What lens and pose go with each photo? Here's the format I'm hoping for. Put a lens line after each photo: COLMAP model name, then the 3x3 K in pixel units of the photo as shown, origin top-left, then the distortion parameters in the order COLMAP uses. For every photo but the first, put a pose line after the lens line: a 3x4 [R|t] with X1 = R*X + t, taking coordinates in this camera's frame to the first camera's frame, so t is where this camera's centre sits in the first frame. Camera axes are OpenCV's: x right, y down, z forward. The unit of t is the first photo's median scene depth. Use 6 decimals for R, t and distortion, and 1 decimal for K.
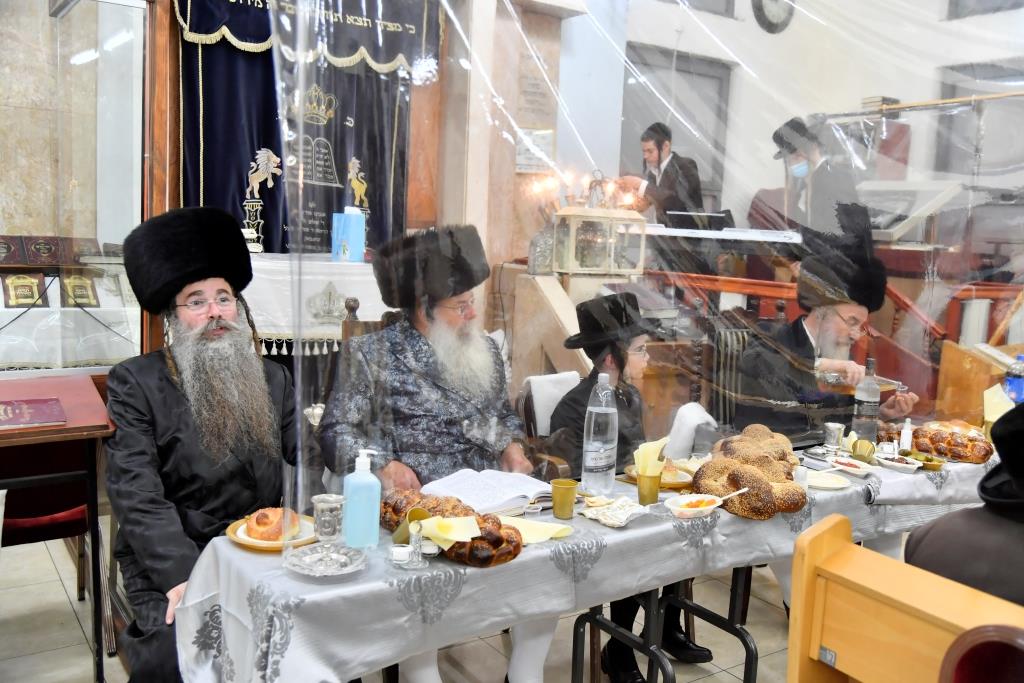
lens RADIAL K [[903.5, 0, 512.0], [0, 903.5, 341.5], [0, 0, 1]] dist [-0.007033, -0.004548]
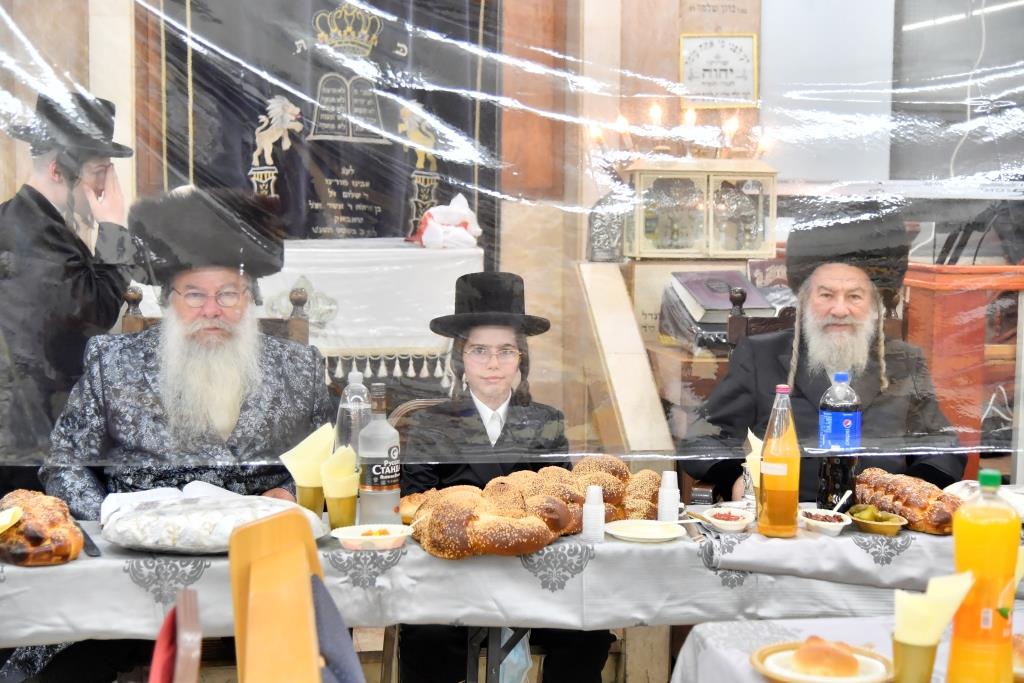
lens RADIAL K [[1646.0, 0, 512.0], [0, 1646.0, 341.5], [0, 0, 1]] dist [-0.043036, -0.019095]
pose [[0.921168, -0.000894, -0.389164, 0.436309], [-0.016726, 0.998982, -0.041886, 0.036109], [0.388805, 0.045093, 0.920216, -0.133497]]
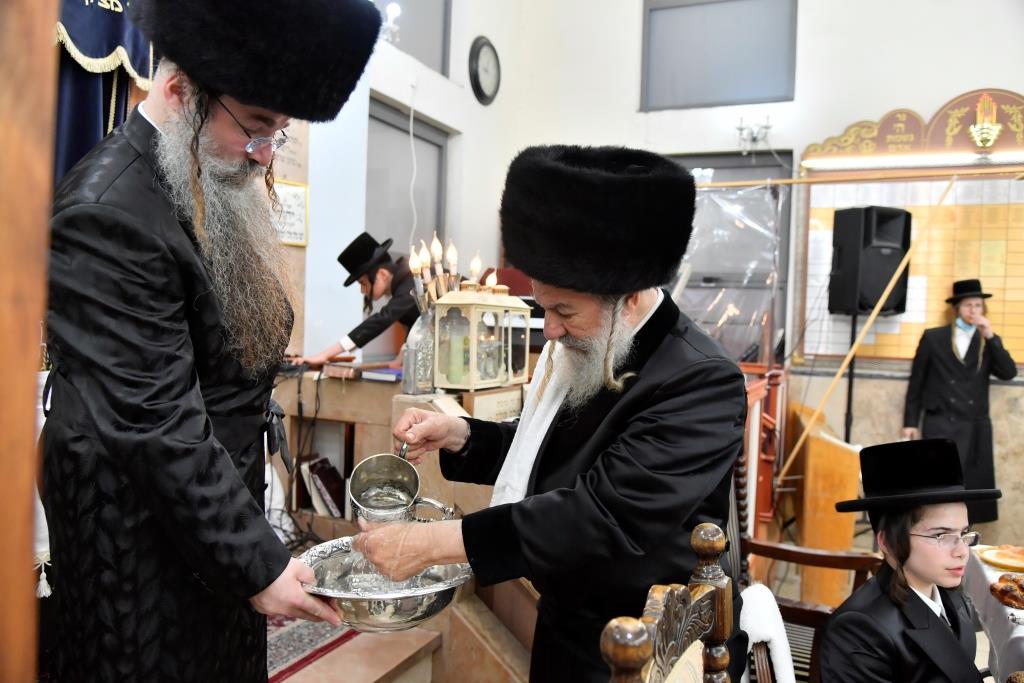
lens RADIAL K [[807.8, 0, 512.0], [0, 807.8, 341.5], [0, 0, 1]] dist [-0.027051, 0.000645]
pose [[0.834817, -0.032979, 0.549539, -0.234371], [0.074912, 0.995725, -0.054044, -0.074490], [-0.545408, 0.086284, 0.833718, 0.466444]]
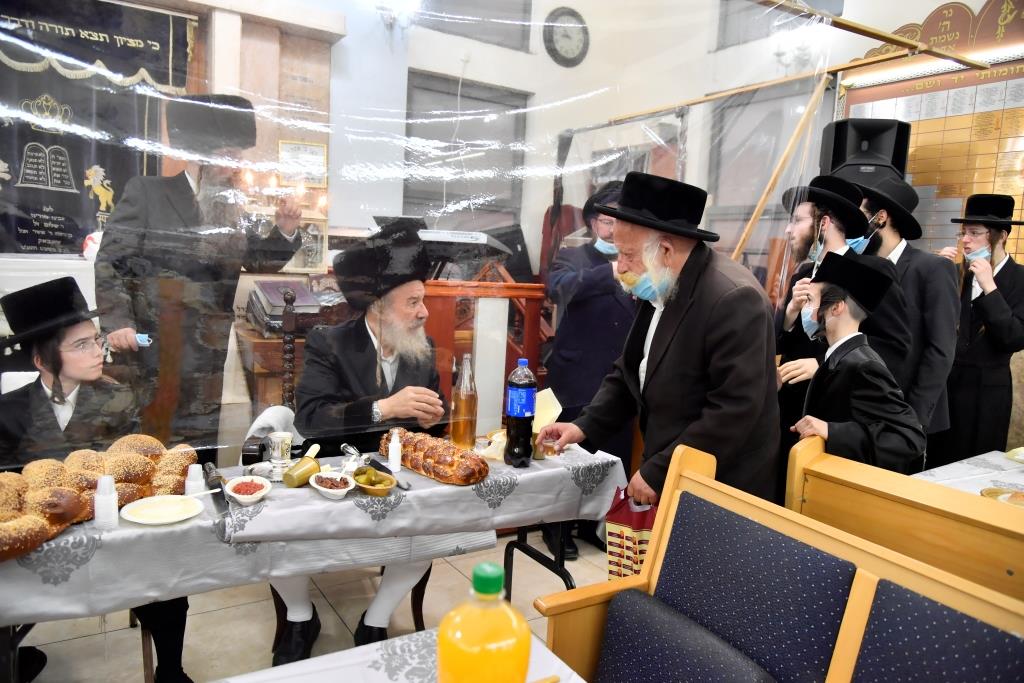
lens RADIAL K [[693.1, 0, 512.0], [0, 693.1, 341.5], [0, 0, 1]] dist [-0.036015, -0.000326]
pose [[0.999574, 0.011528, -0.026817, 0.383941], [-0.011801, 0.999880, -0.010050, 0.006224], [0.026698, 0.010362, 0.999590, 0.242936]]
